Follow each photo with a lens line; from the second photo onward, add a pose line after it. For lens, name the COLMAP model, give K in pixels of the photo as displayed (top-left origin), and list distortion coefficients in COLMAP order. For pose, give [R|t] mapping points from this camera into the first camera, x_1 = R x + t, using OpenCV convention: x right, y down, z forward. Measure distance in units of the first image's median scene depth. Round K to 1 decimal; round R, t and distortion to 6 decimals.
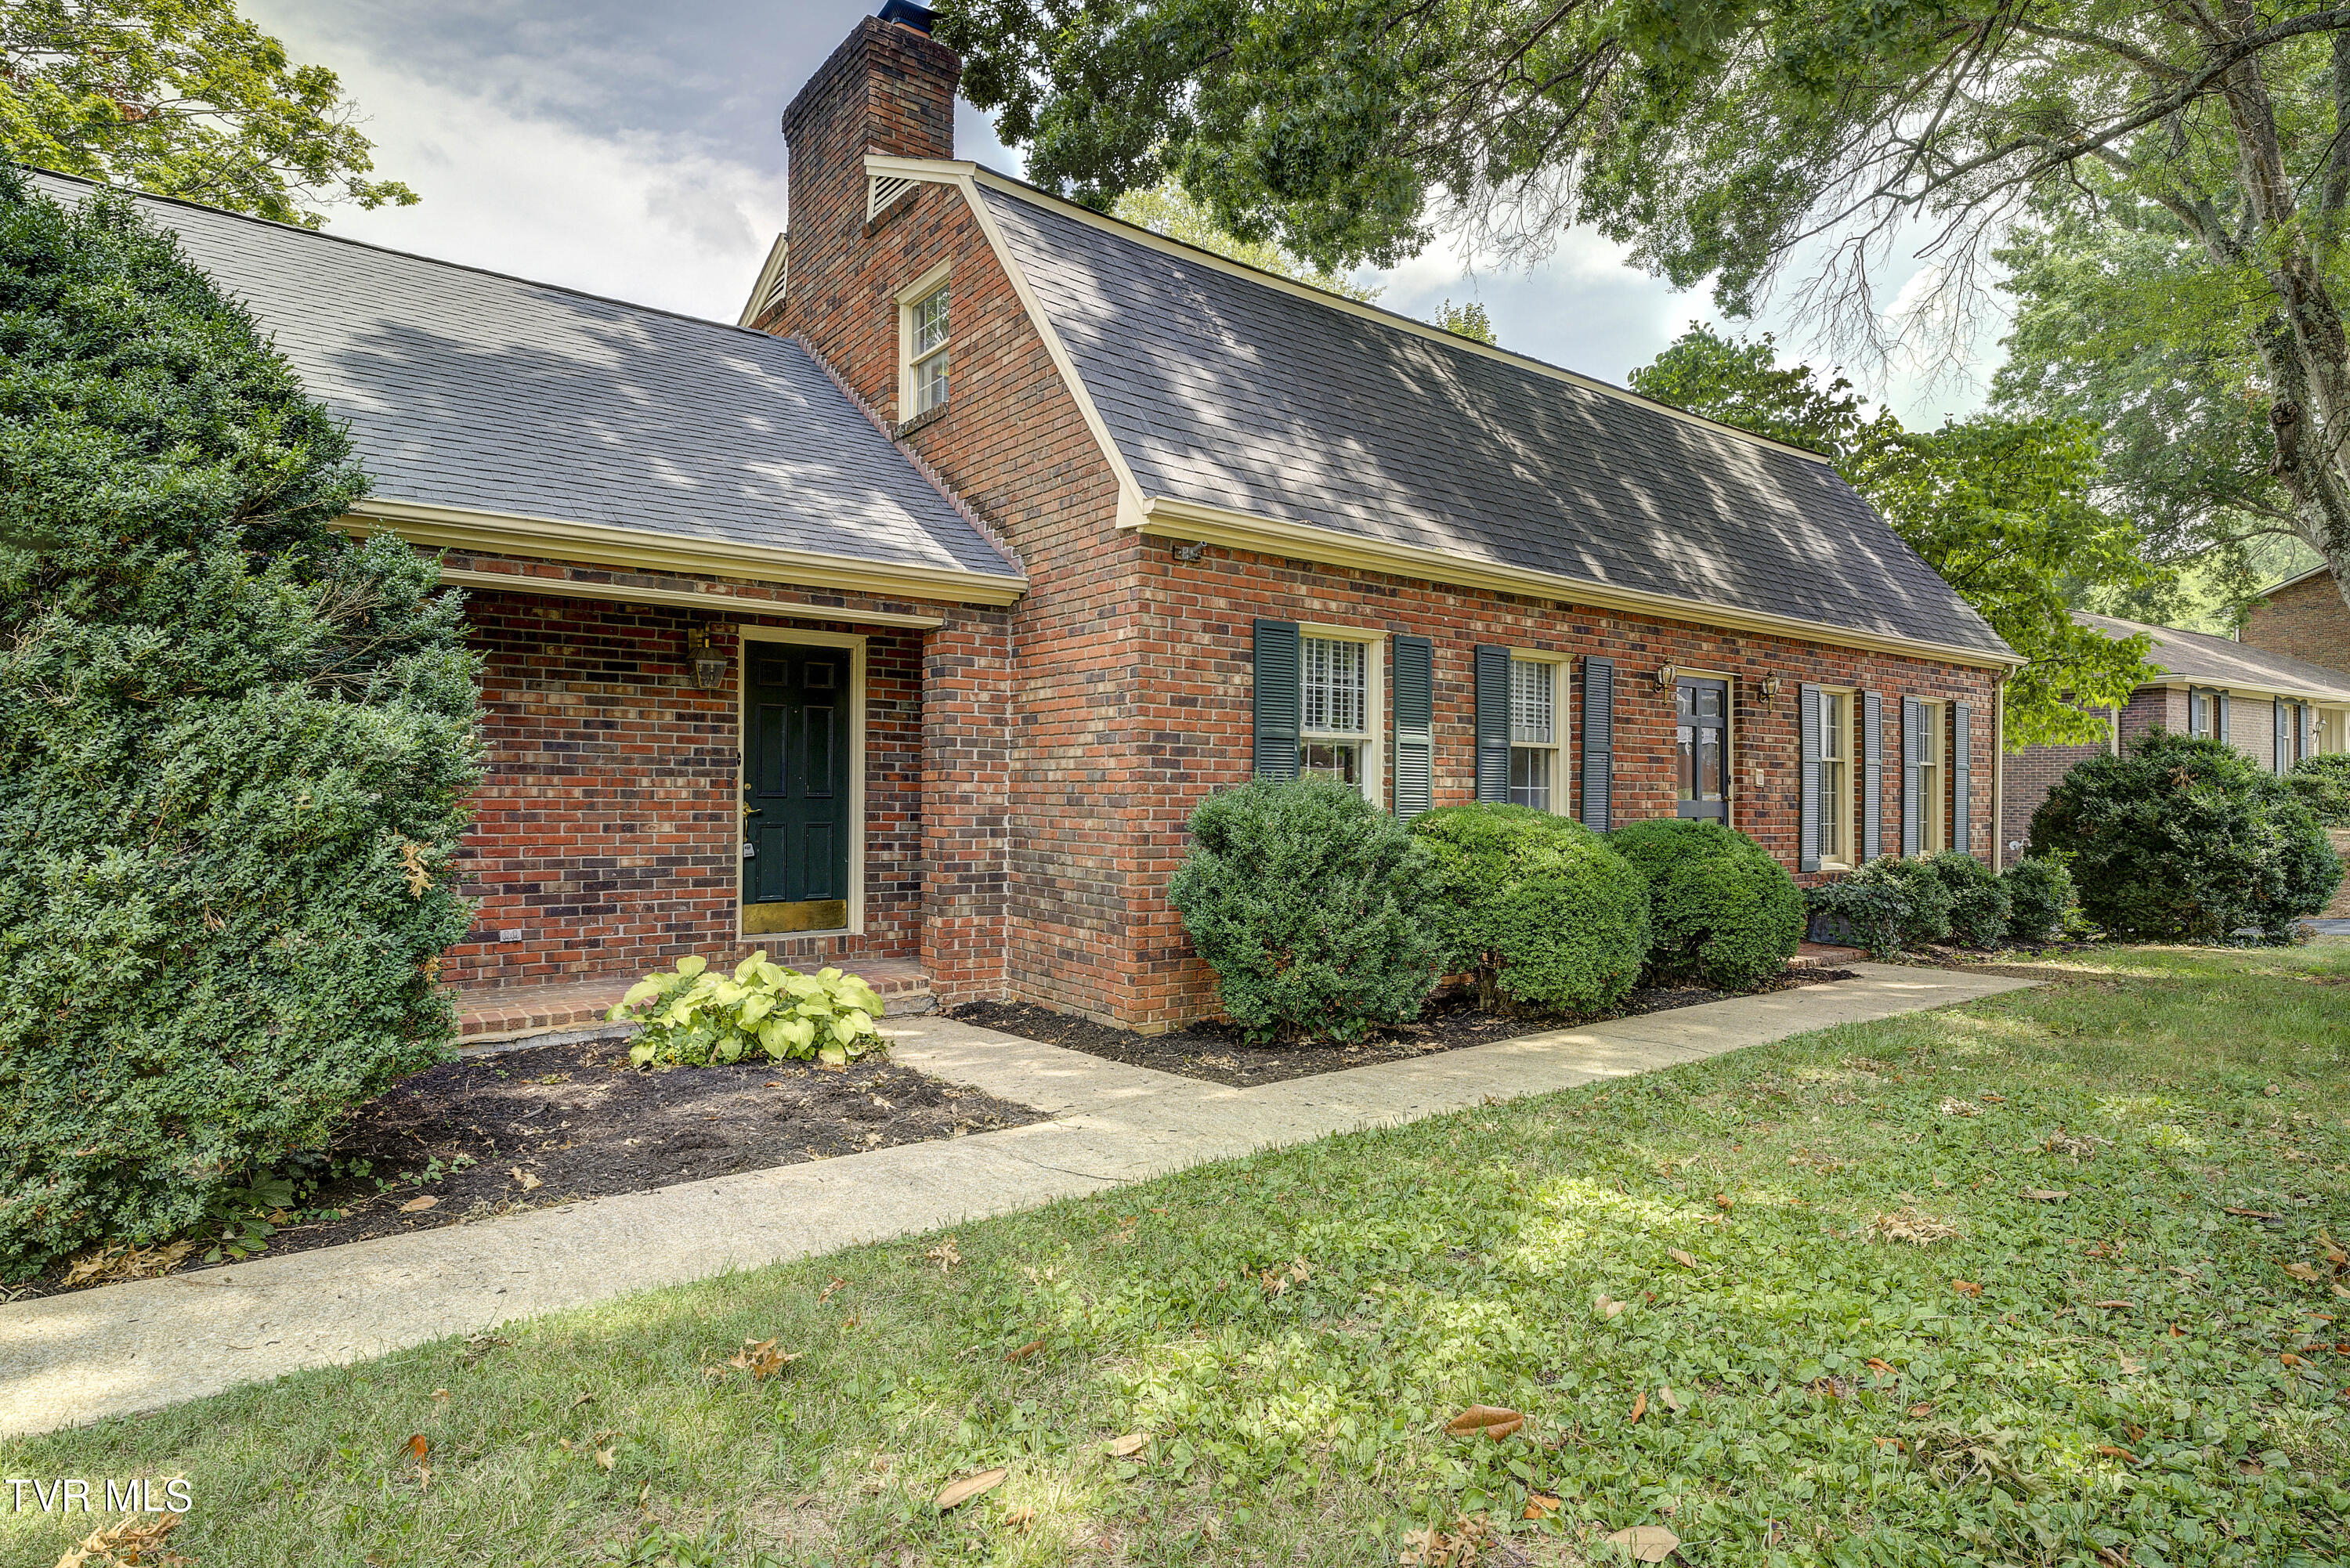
lens RADIAL K [[1279.8, 0, 1161.5], [0, 1279.8, 788.4], [0, 0, 1]] dist [0.001869, -0.001501]
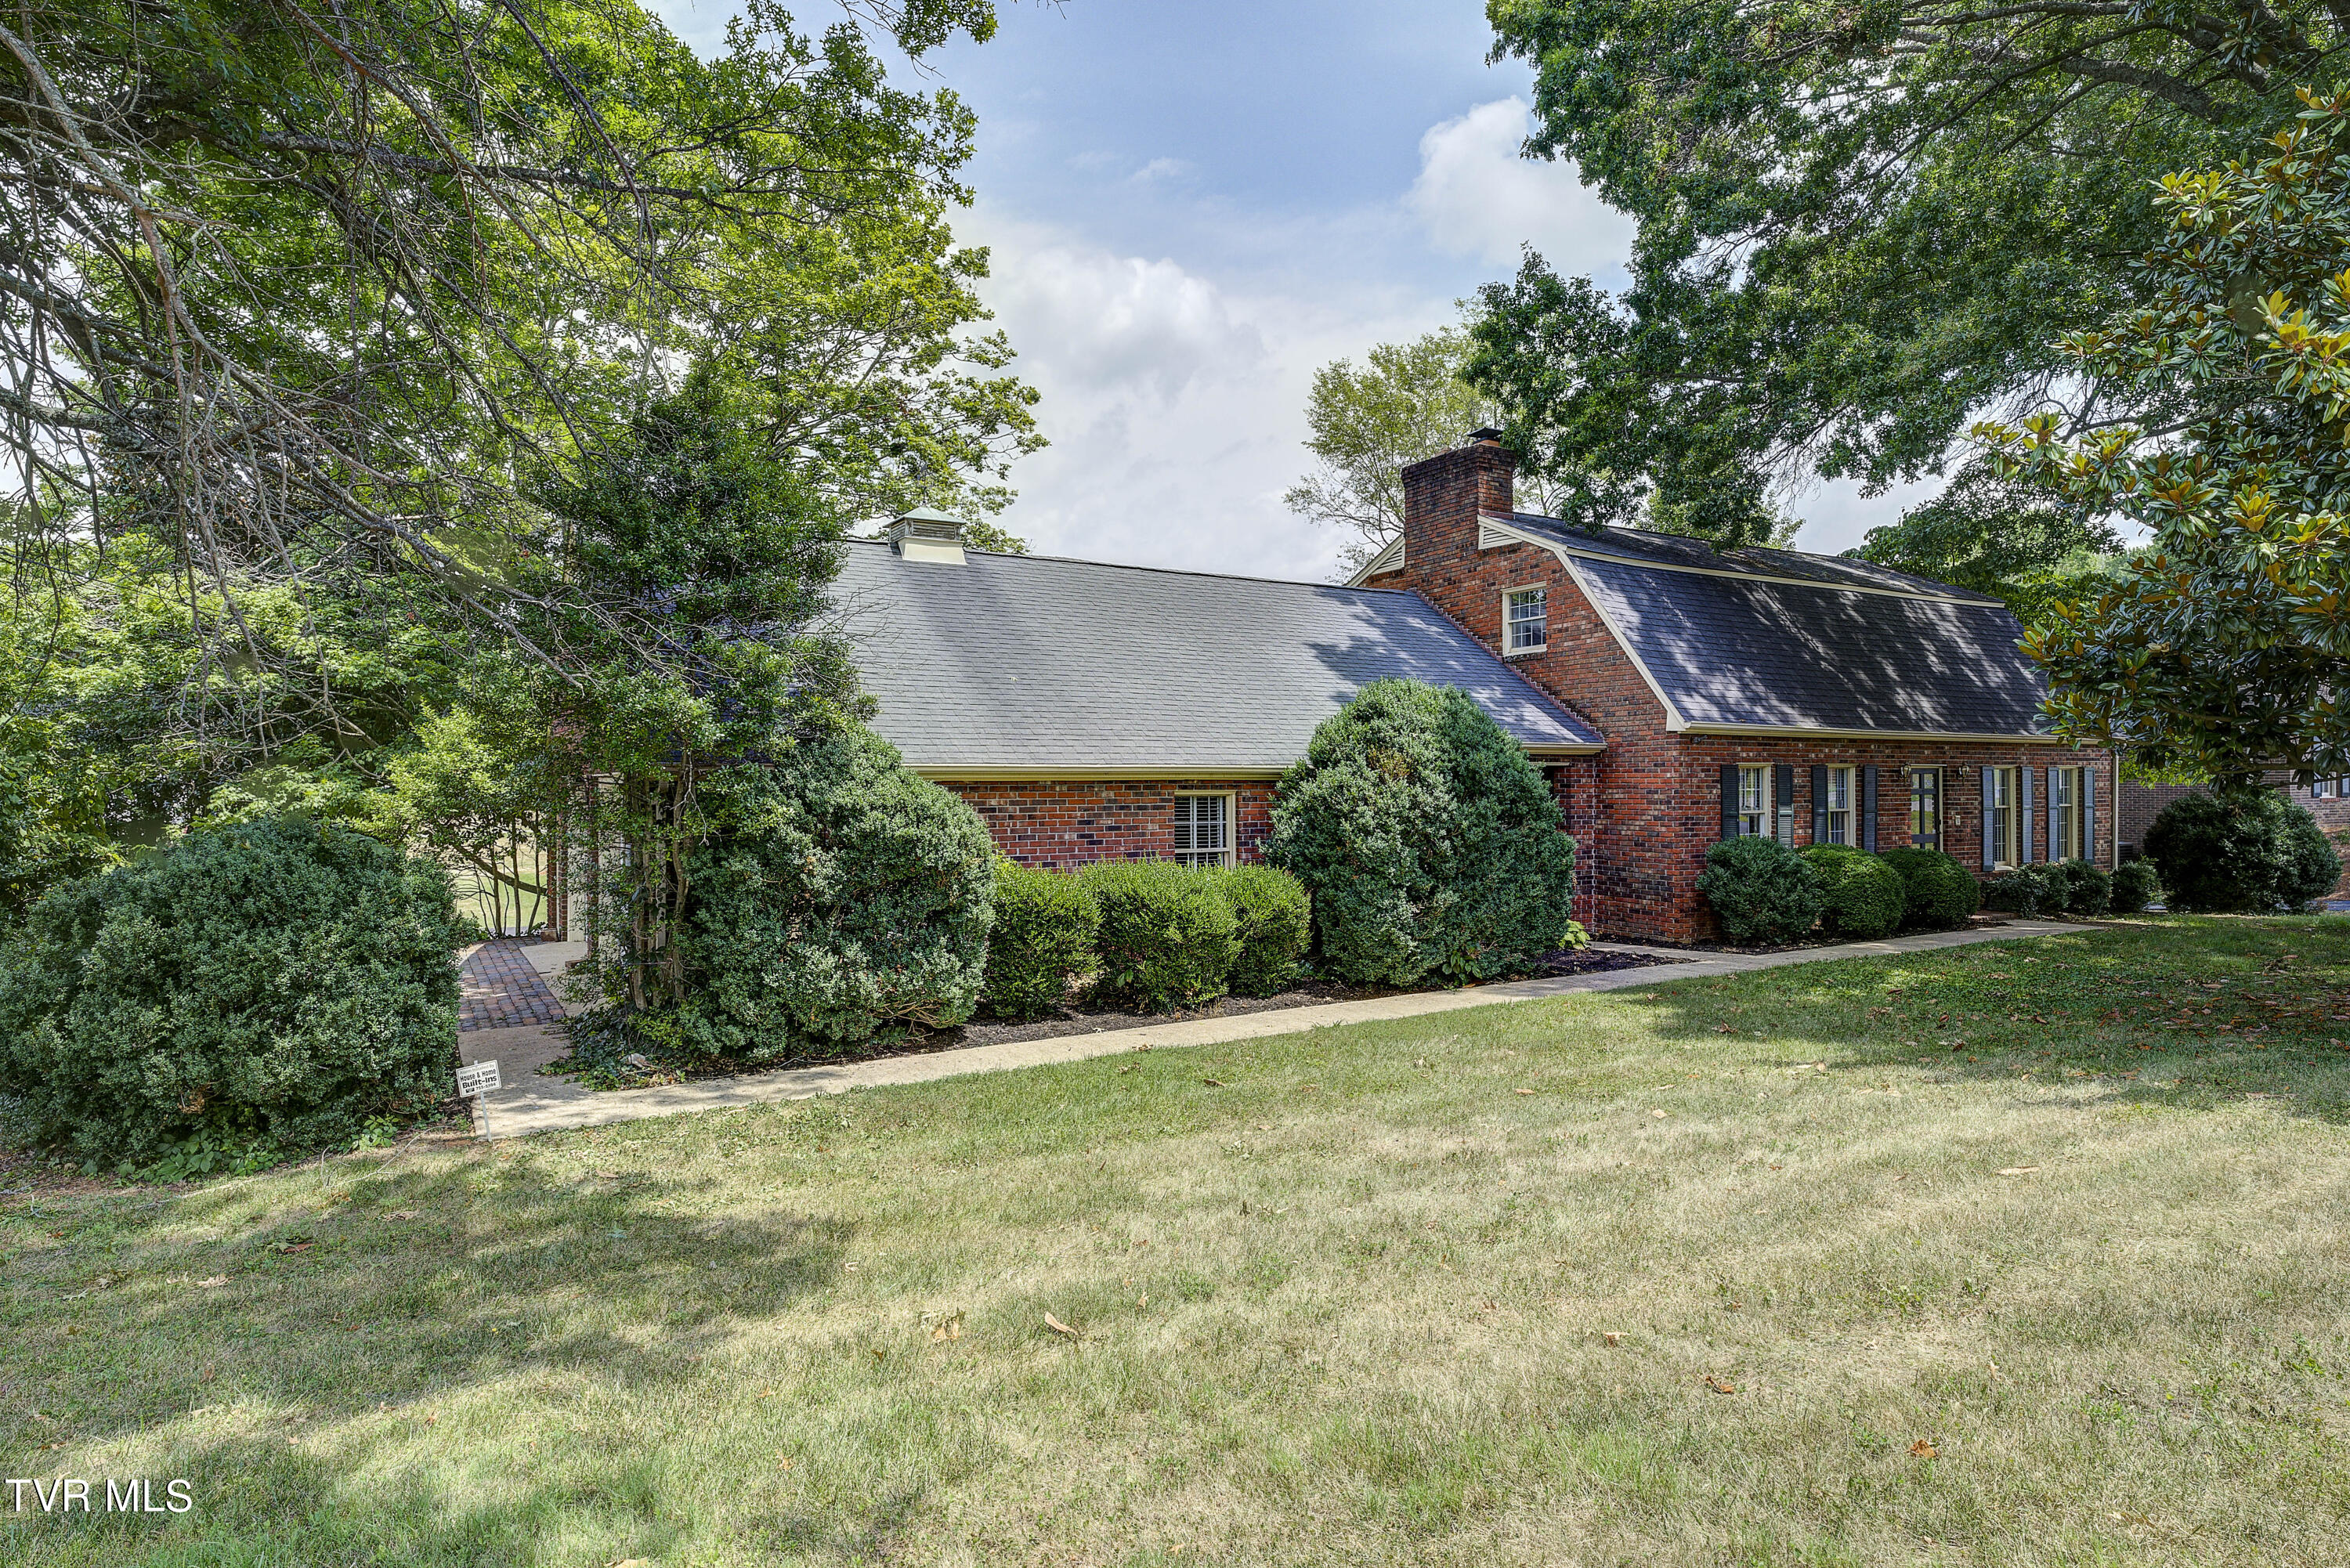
lens RADIAL K [[1279.8, 0, 1167.2], [0, 1279.8, 788.5], [0, 0, 1]] dist [0.001869, -0.001501]
pose [[0.992745, -0.010512, -0.119775, -0.559962], [0.011573, 0.999900, 0.008172, -0.105295], [0.119677, -0.009499, 0.992767, -1.224993]]
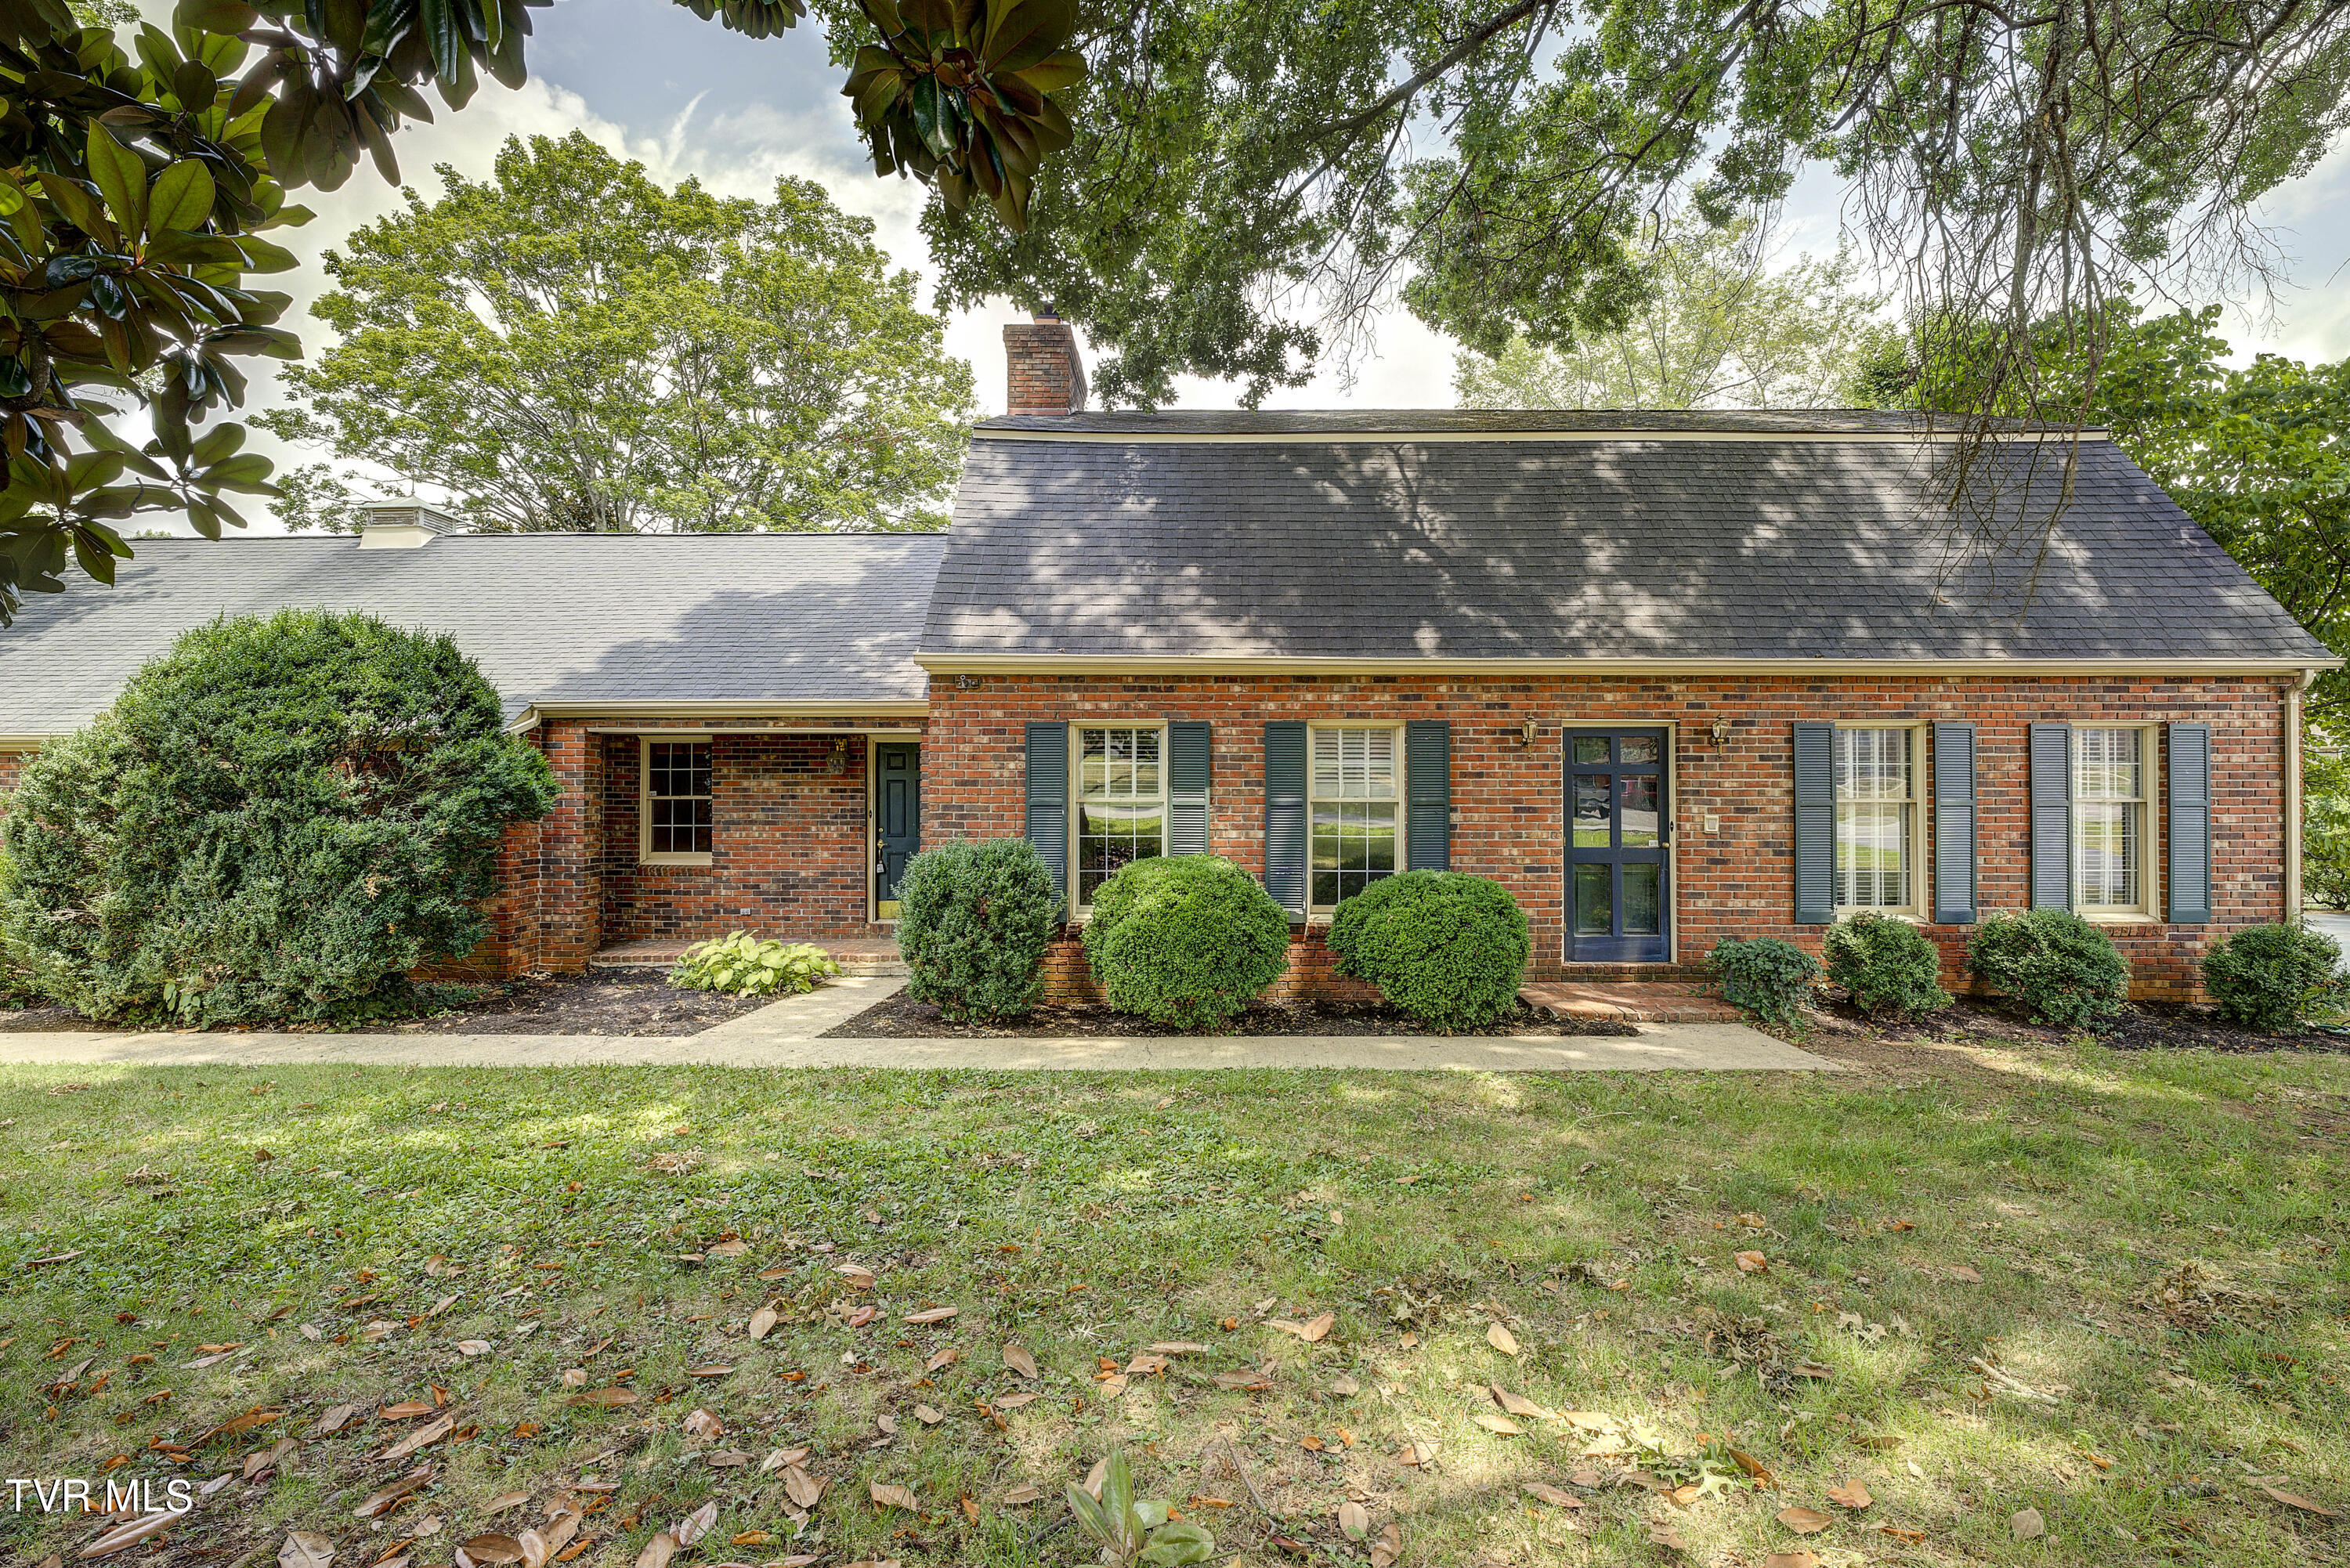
lens RADIAL K [[1037.4, 0, 1166.5], [0, 1037.4, 787.6], [0, 0, 1]] dist [-0.019125, 0.000377]
pose [[0.790623, -0.011116, -0.612202, 0.791933], [0.009136, 0.999938, -0.006358, -0.044591], [0.612235, -0.000566, 0.790676, 0.160376]]
